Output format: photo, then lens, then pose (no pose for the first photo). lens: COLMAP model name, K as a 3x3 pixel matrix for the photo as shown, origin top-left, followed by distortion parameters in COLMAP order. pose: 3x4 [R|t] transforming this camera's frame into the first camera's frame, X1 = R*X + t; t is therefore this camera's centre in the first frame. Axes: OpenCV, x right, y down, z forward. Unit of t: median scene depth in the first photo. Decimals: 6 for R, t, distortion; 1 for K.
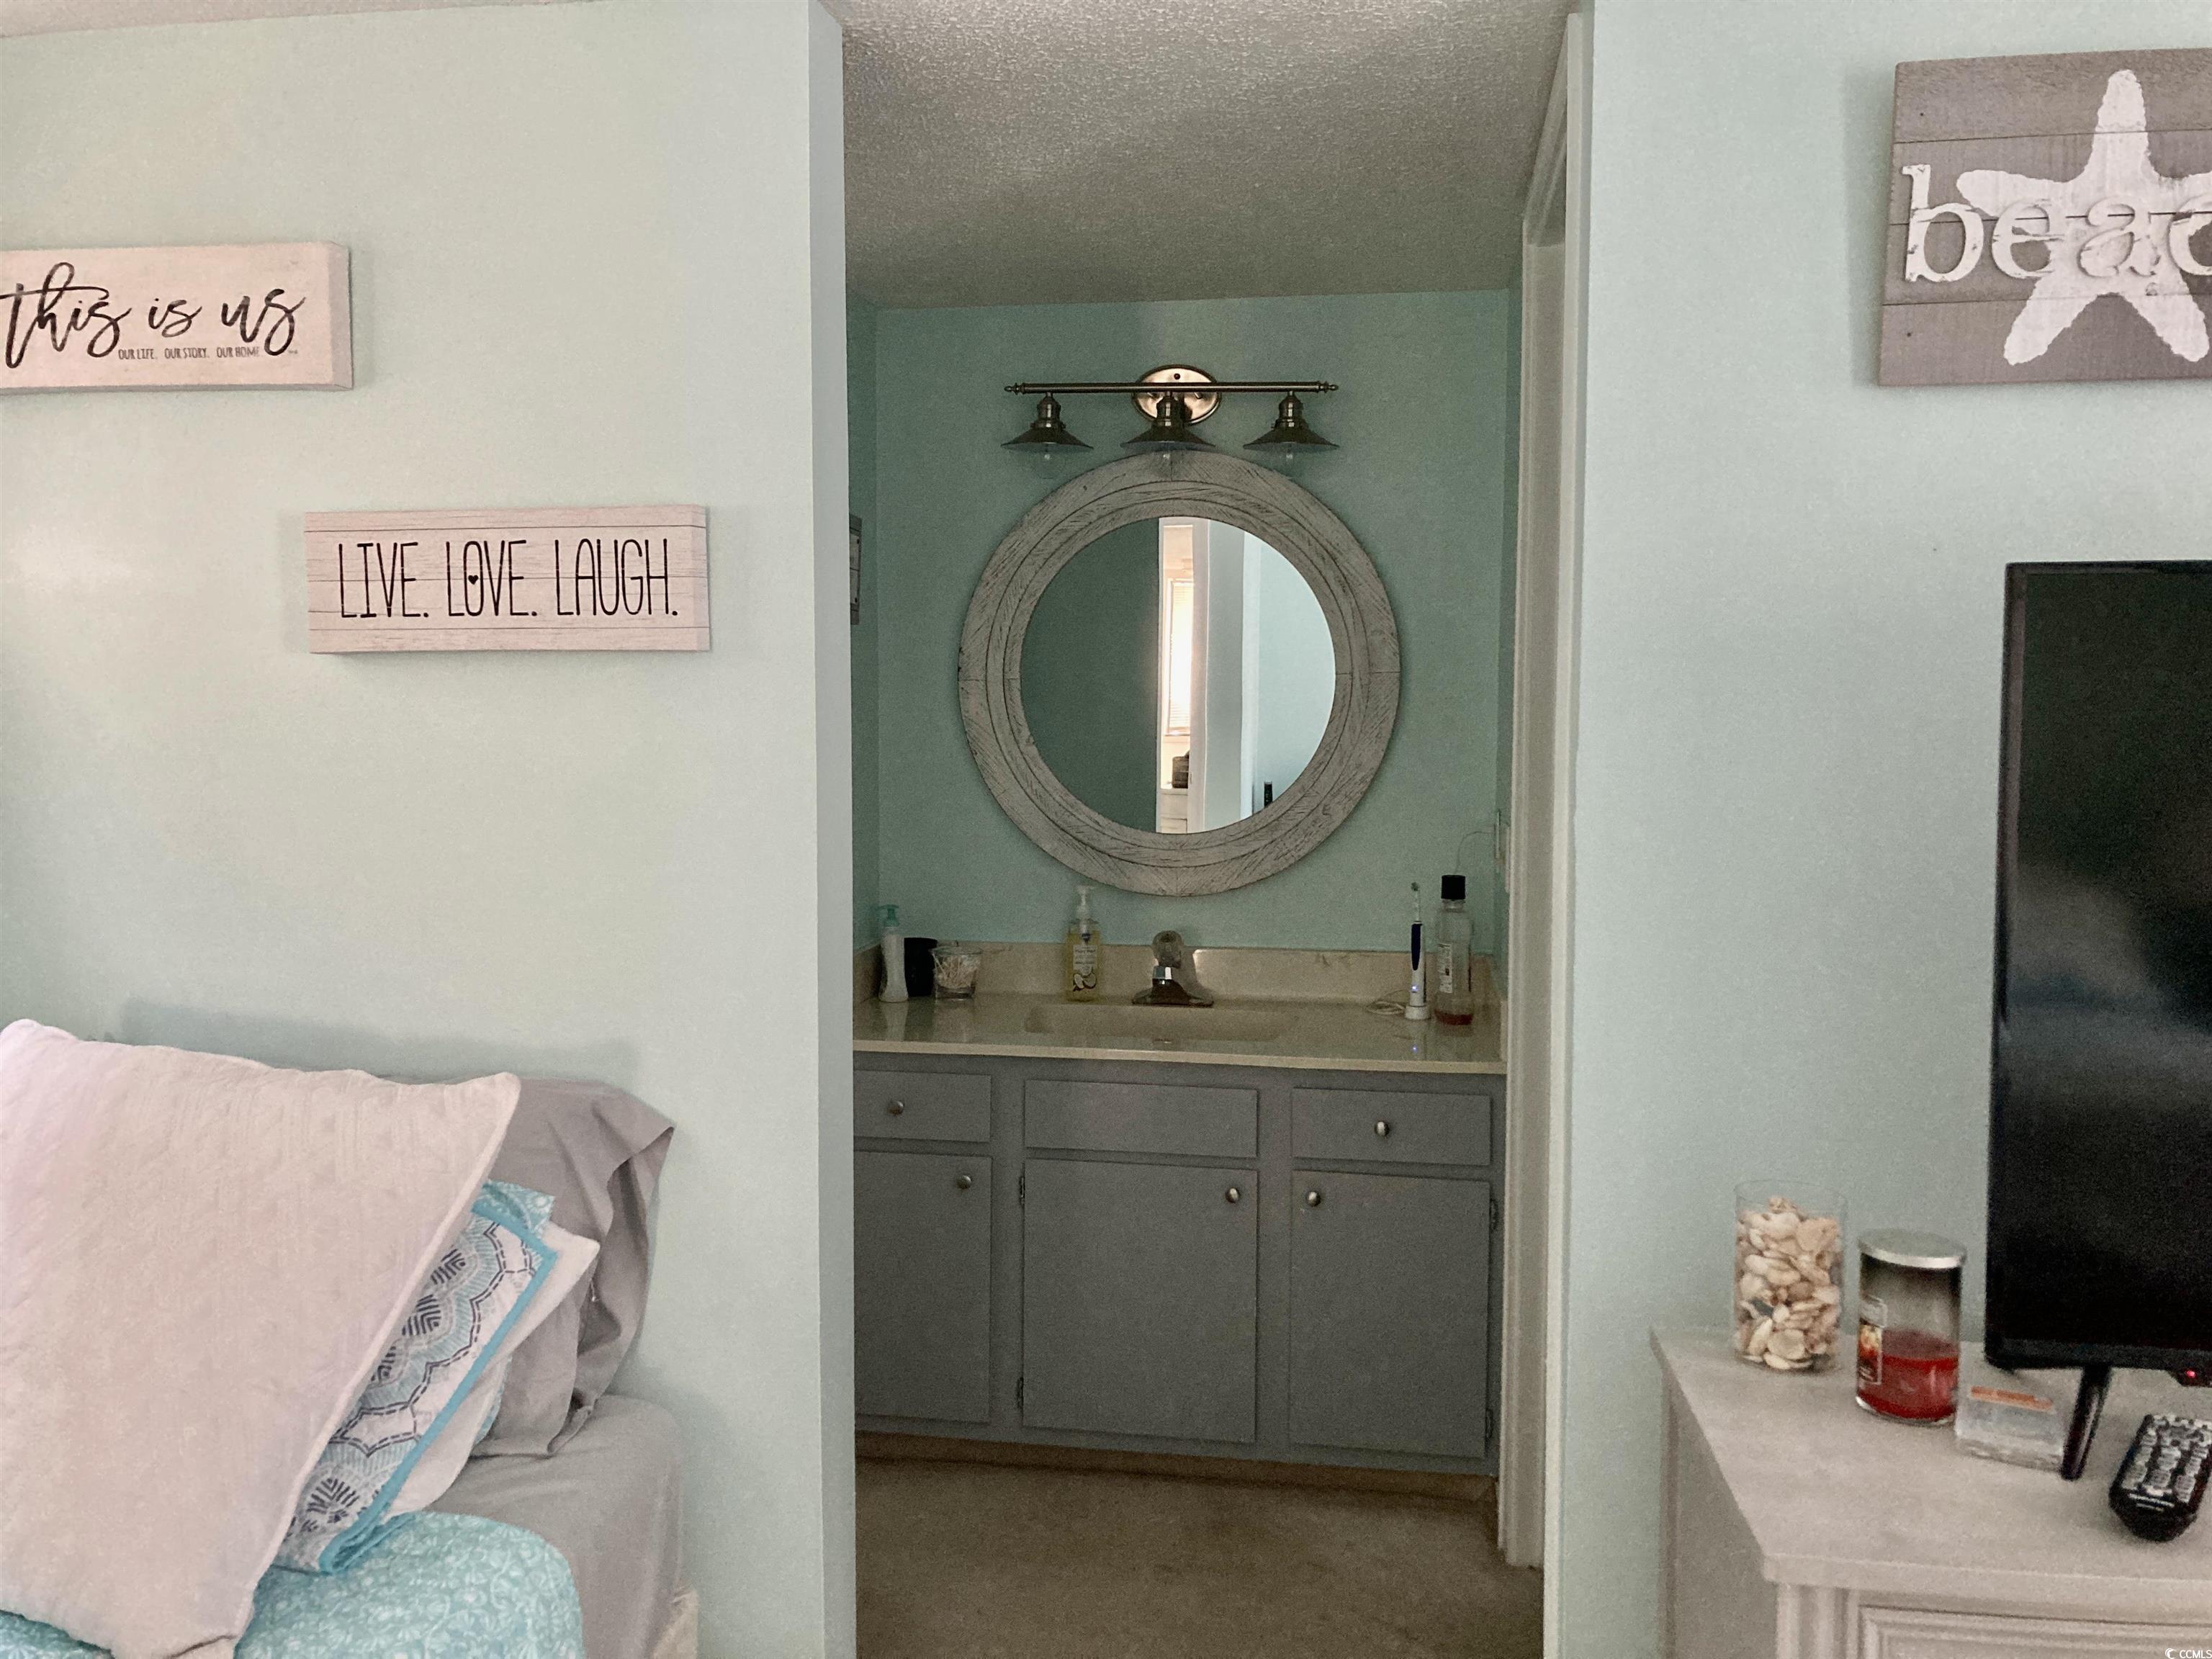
lens RADIAL K [[1786.0, 0, 1122.8], [0, 1786.0, 815.2], [0, 0, 1]] dist [0.027216, -0.019777]
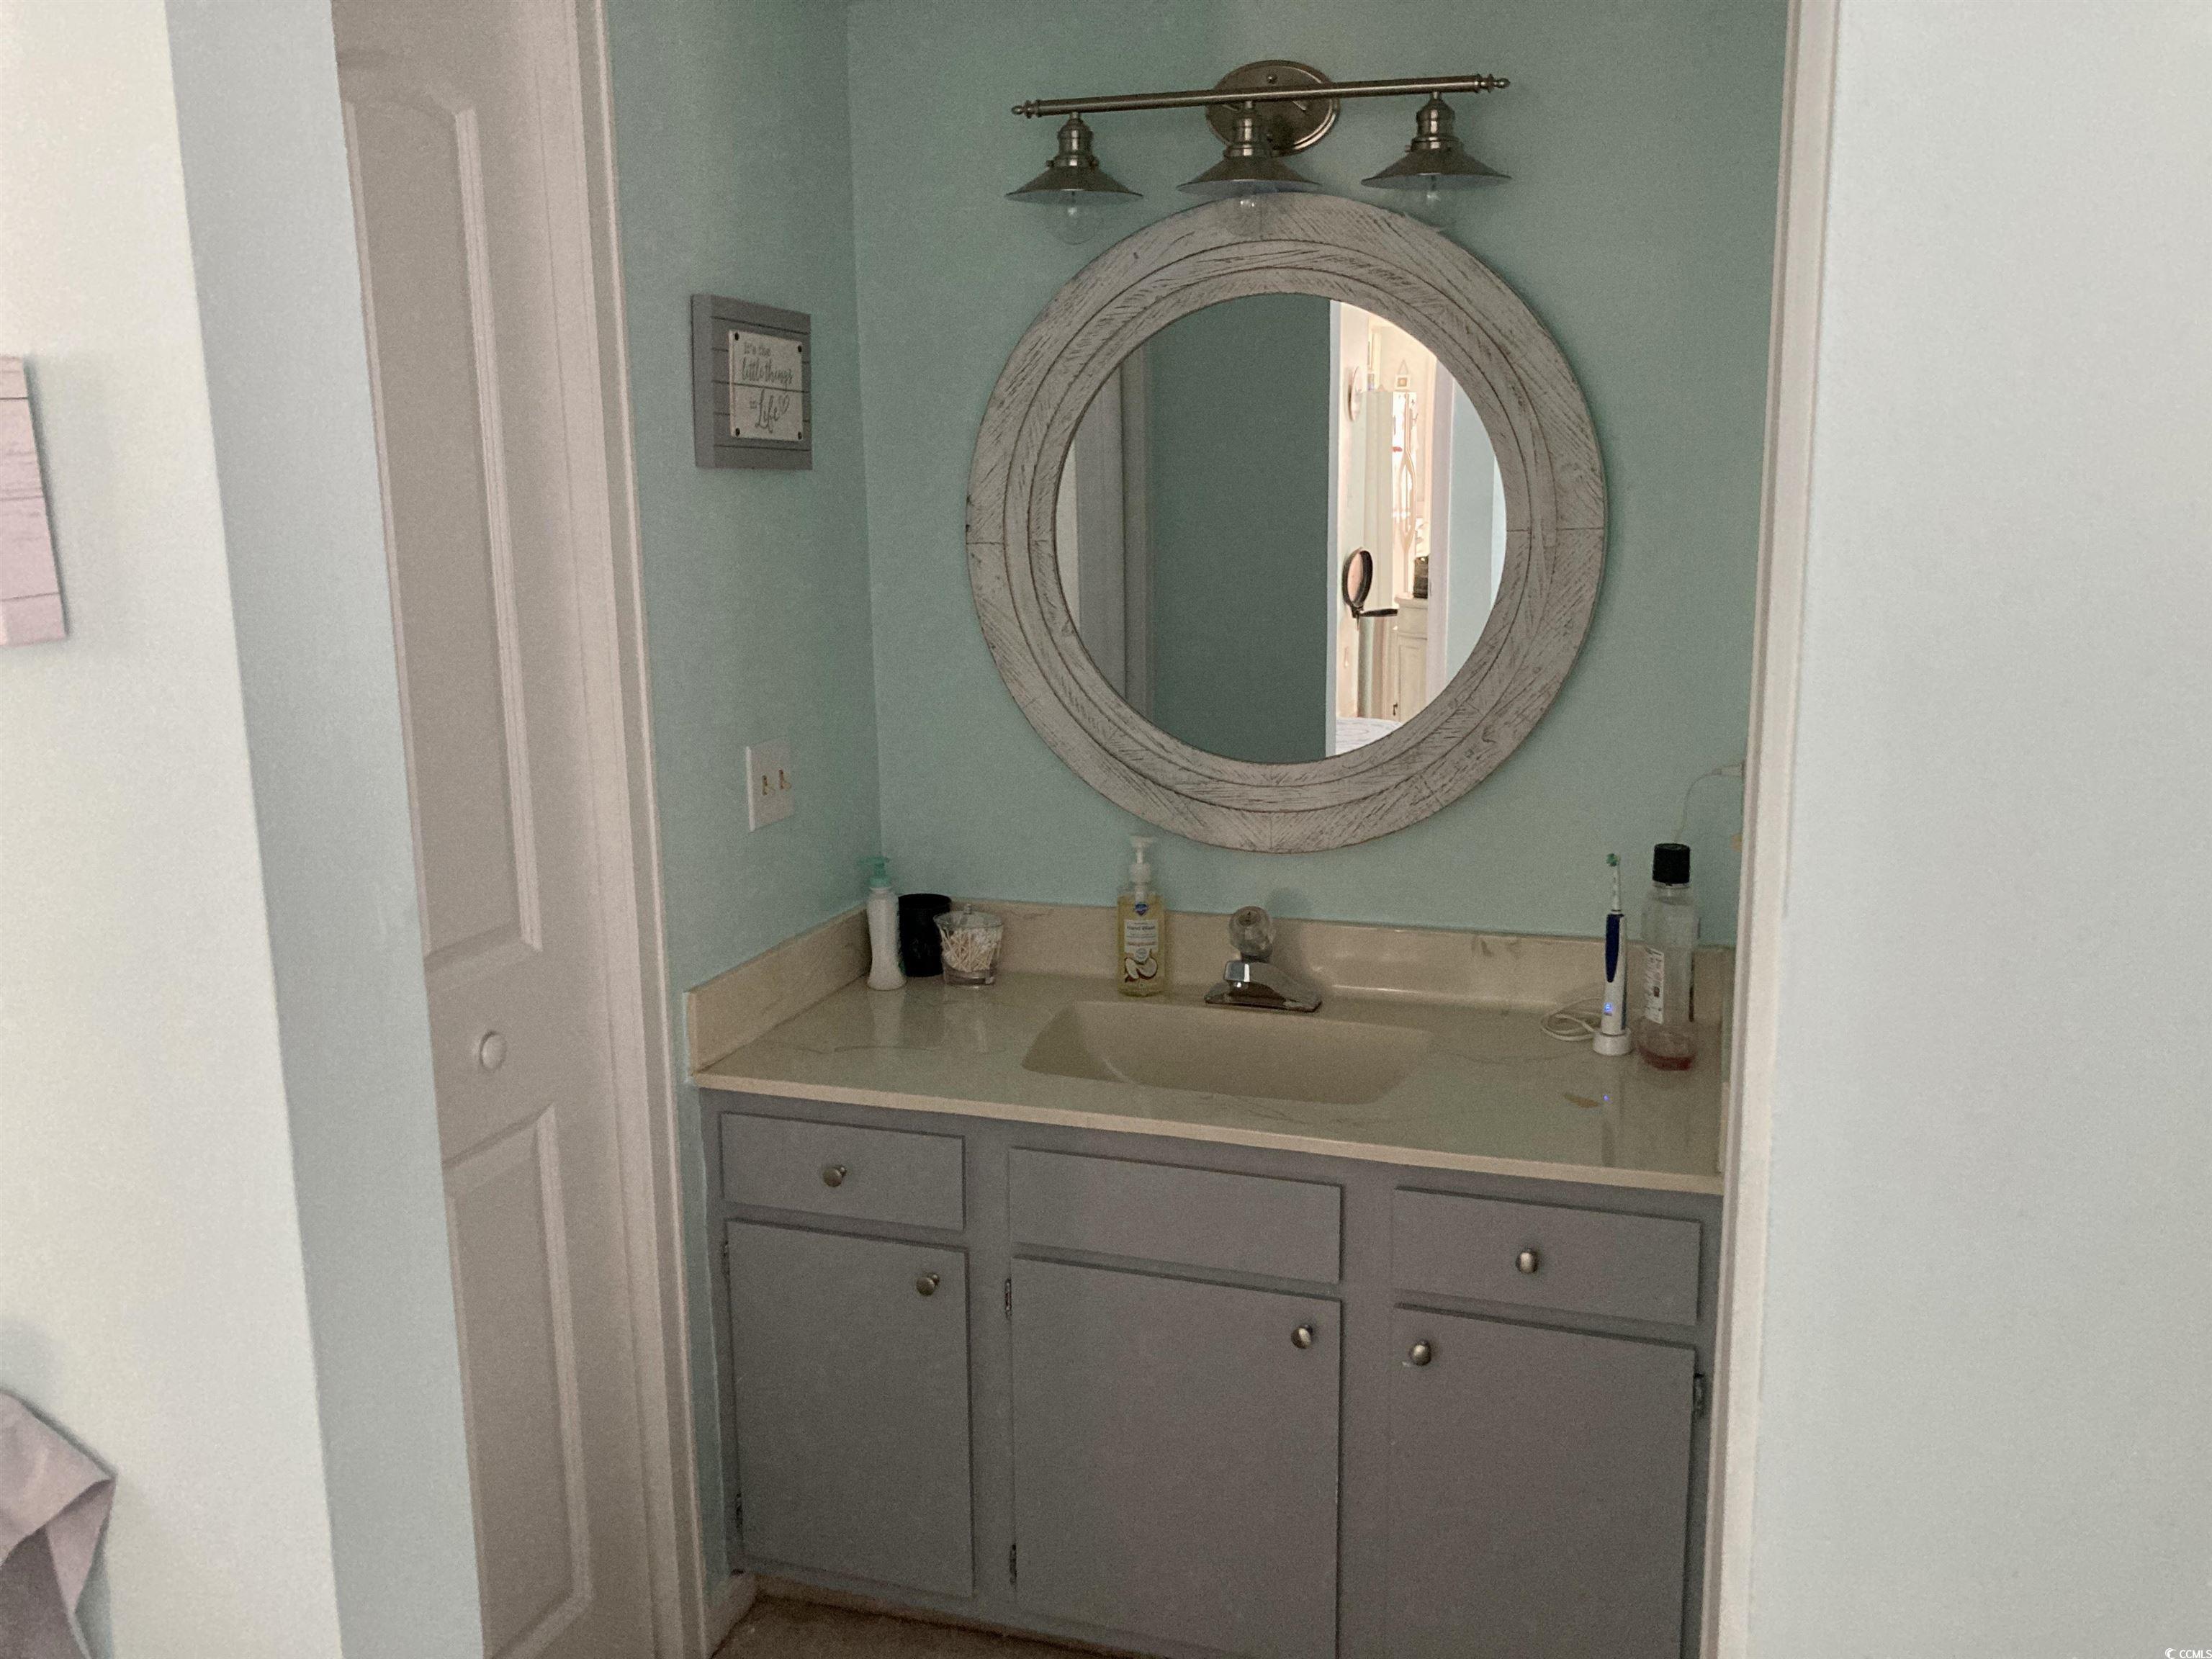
lens RADIAL K [[1786.0, 0, 1159.8], [0, 1786.0, 794.9], [0, 0, 1]] dist [0.027216, -0.019777]
pose [[0.987074, 0.013445, -0.159697, 0.101502], [0.006609, 0.992212, 0.124385, -0.066440], [0.160126, -0.123832, 0.979298, 0.319500]]
